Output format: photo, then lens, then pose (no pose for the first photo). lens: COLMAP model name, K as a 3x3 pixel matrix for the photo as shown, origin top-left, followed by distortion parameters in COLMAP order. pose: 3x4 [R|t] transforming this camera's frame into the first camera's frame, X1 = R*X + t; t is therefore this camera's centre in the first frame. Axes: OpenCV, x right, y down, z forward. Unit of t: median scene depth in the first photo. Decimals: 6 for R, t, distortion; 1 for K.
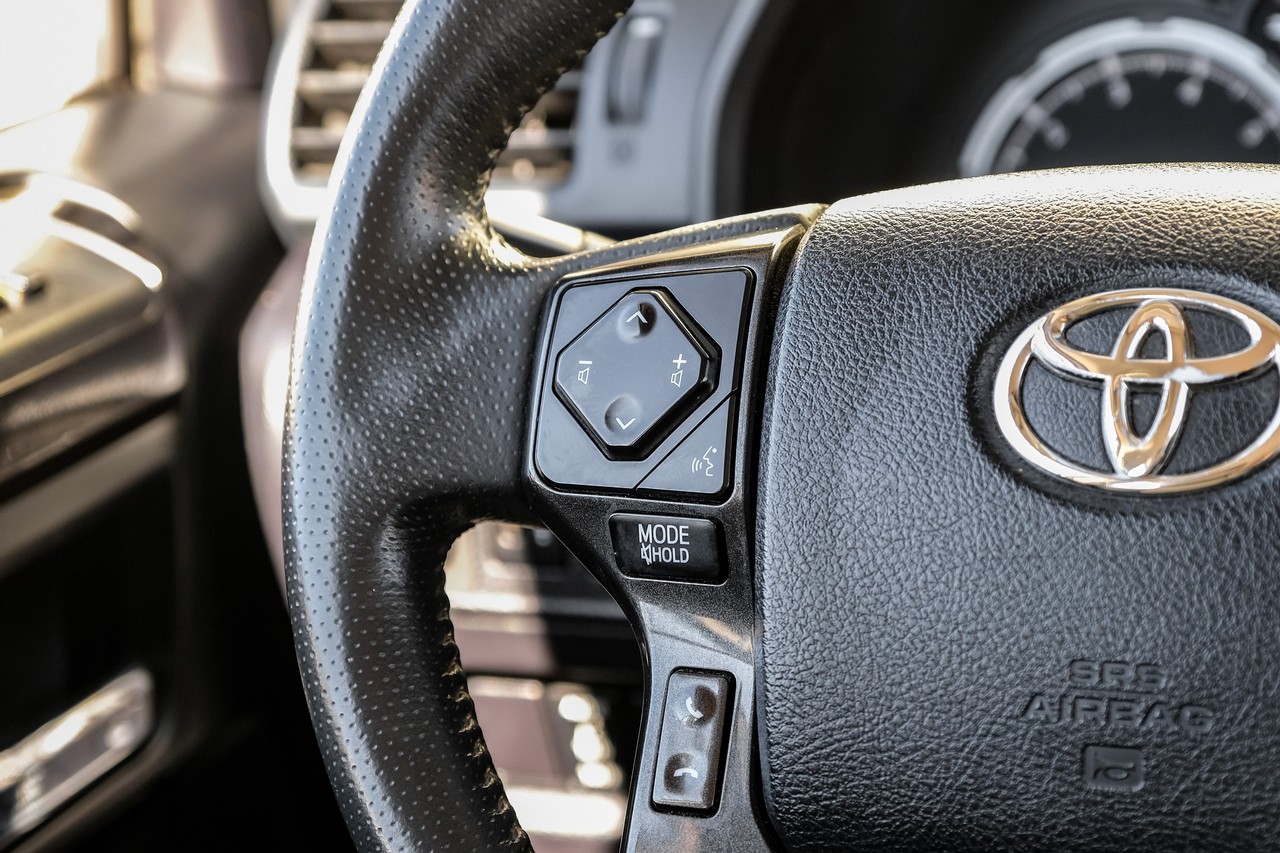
lens RADIAL K [[3053.8, 0, 640.2], [0, 3053.8, 417.4], [0, 0, 1]] dist [0.479378, 0.000000]
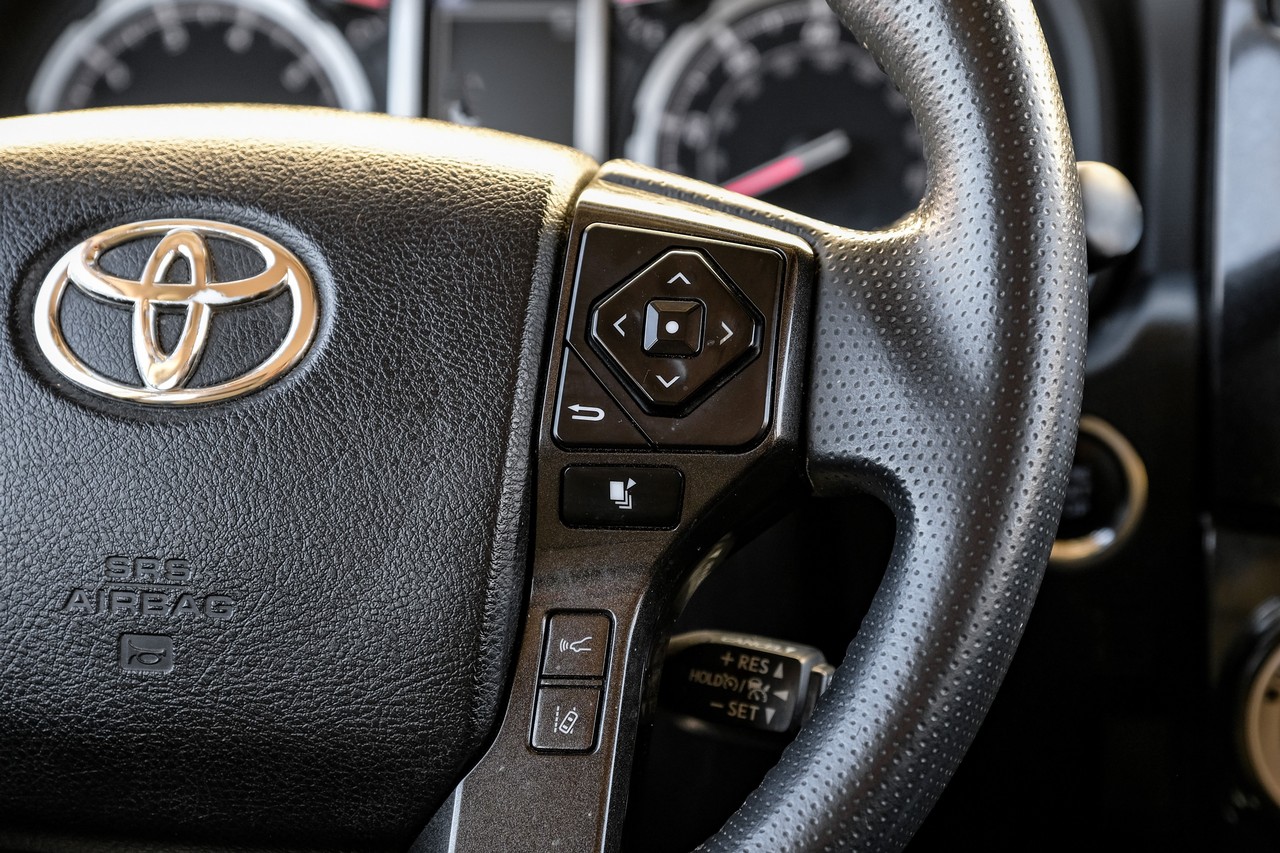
lens RADIAL K [[3053.8, 0, 629.1], [0, 3053.8, 389.1], [0, 0, 1]] dist [0.479378, 0.000000]
pose [[0.991996, -0.012351, -0.125665, 0.462347], [0.011273, 0.999893, -0.009285, 0.030988], [0.125766, 0.007794, 0.992029, -0.071819]]
